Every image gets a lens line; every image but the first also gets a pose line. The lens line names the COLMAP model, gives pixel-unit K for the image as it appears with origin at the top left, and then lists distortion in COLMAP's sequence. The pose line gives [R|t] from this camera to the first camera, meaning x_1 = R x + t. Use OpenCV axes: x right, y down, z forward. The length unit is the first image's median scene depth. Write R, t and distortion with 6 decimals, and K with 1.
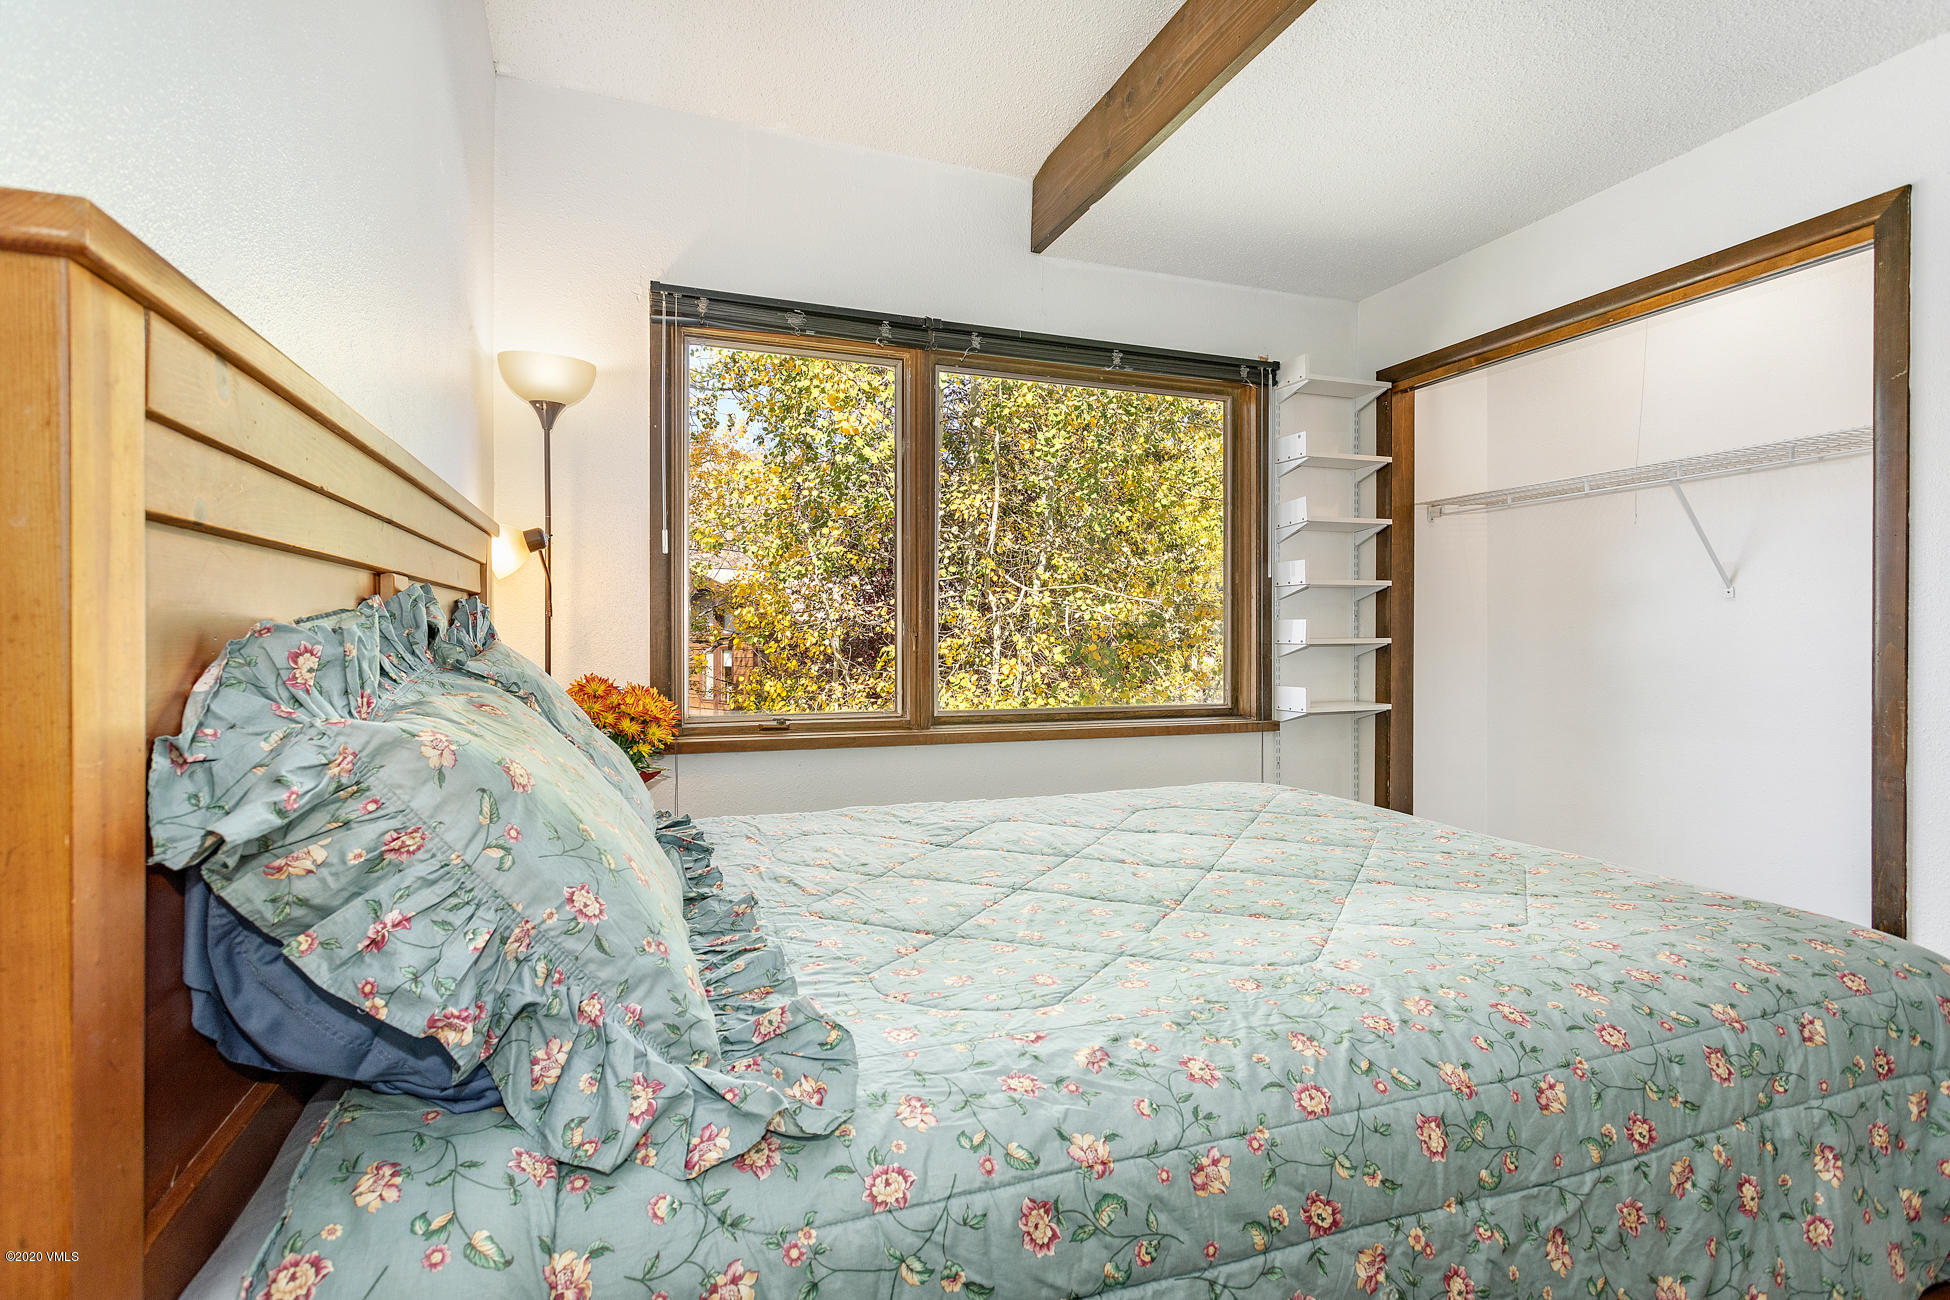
lens RADIAL K [[936.6, 0, 973.8], [0, 936.6, 637.3], [0, 0, 1]] dist [0.002213, 0.001437]
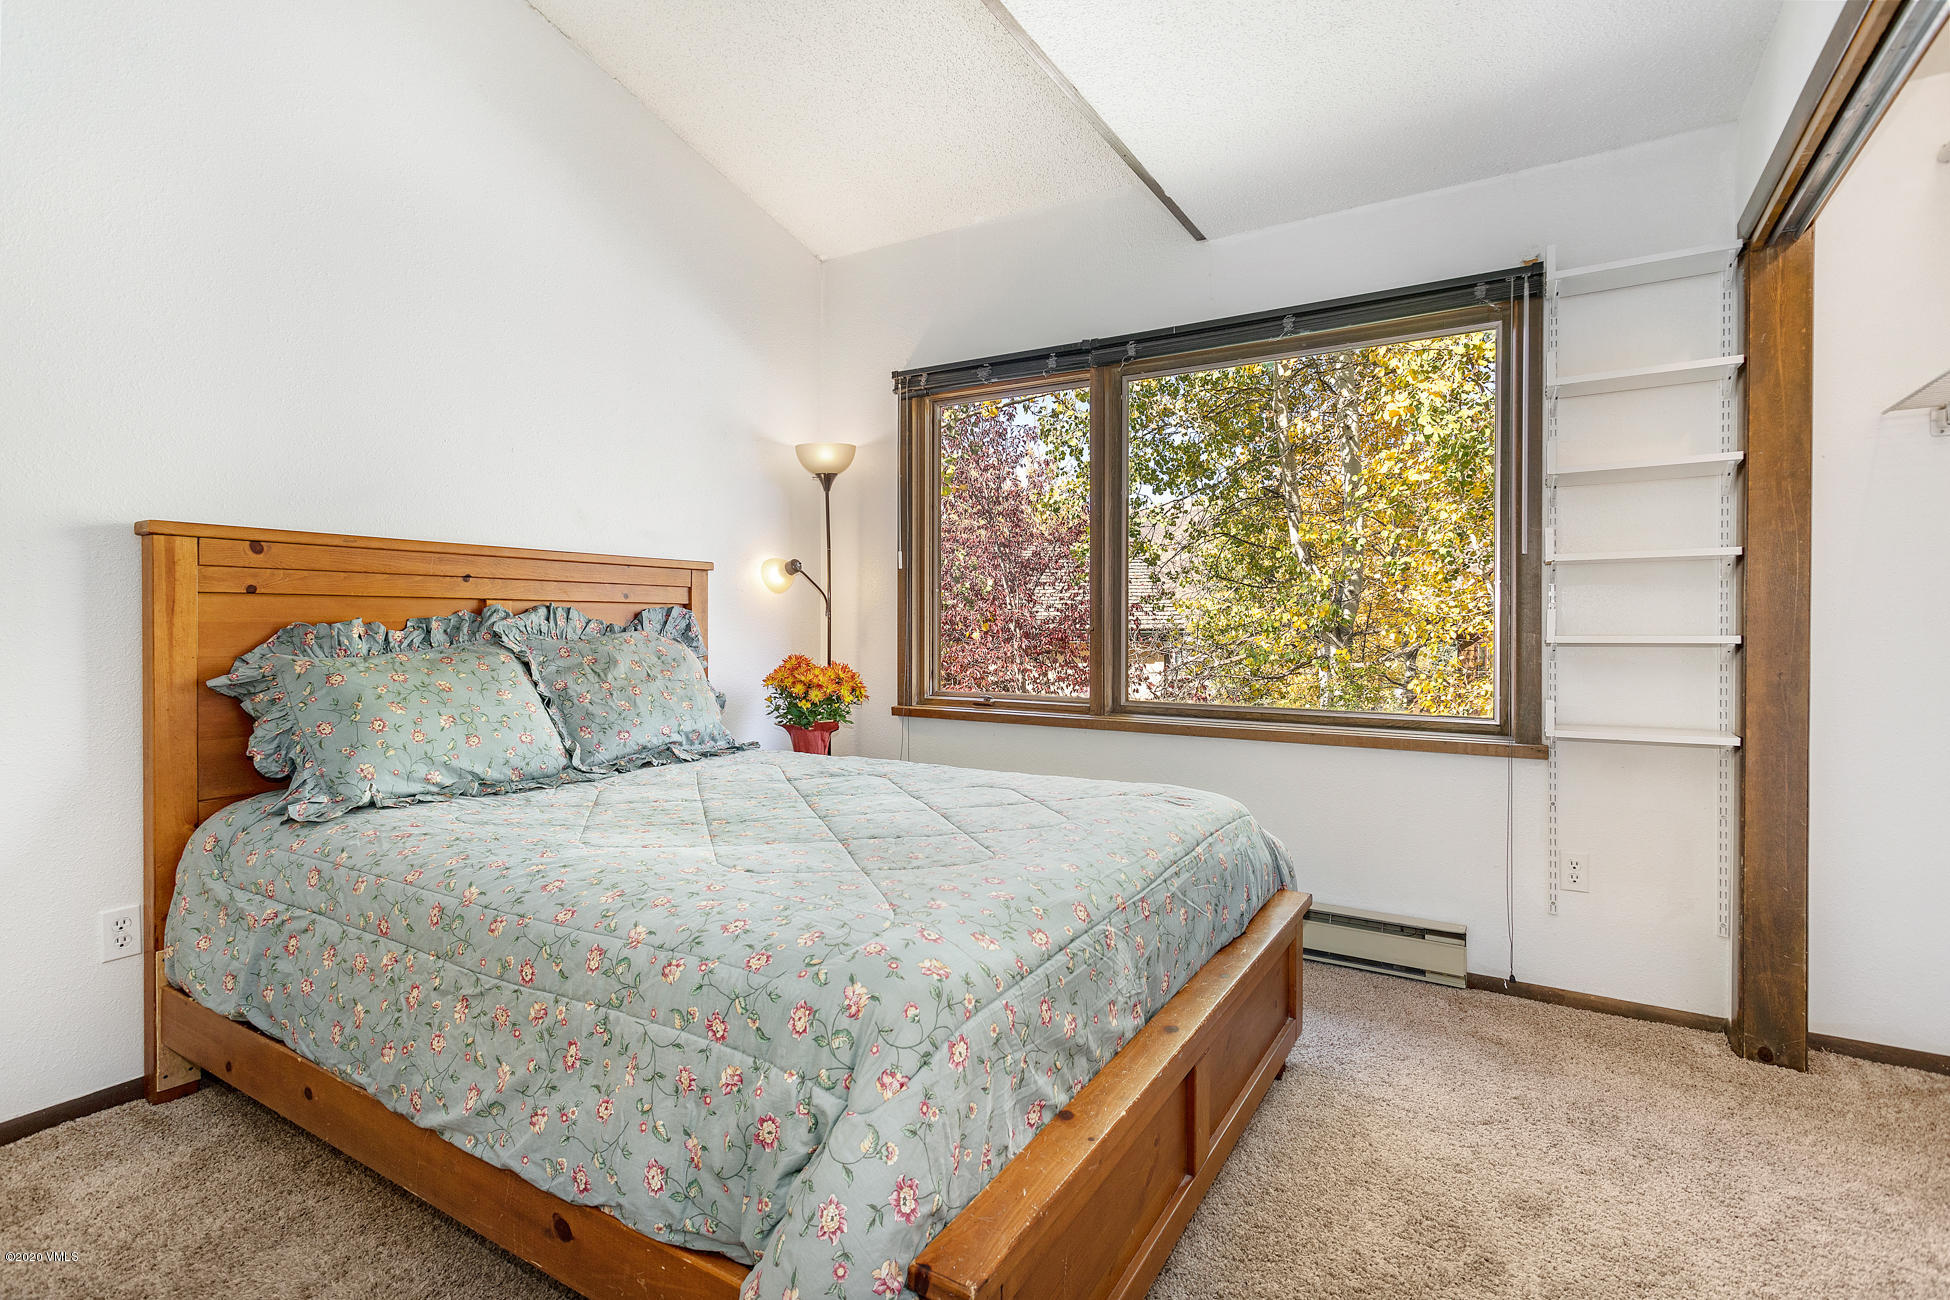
lens RADIAL K [[936.6, 0, 965.3], [0, 936.6, 645.5], [0, 0, 1]] dist [0.002213, 0.001437]
pose [[0.617041, 0.015547, -0.786778, 0.849801], [-0.005015, 0.999862, 0.015824, -0.000085], [0.786915, -0.005818, 0.617034, 0.243570]]
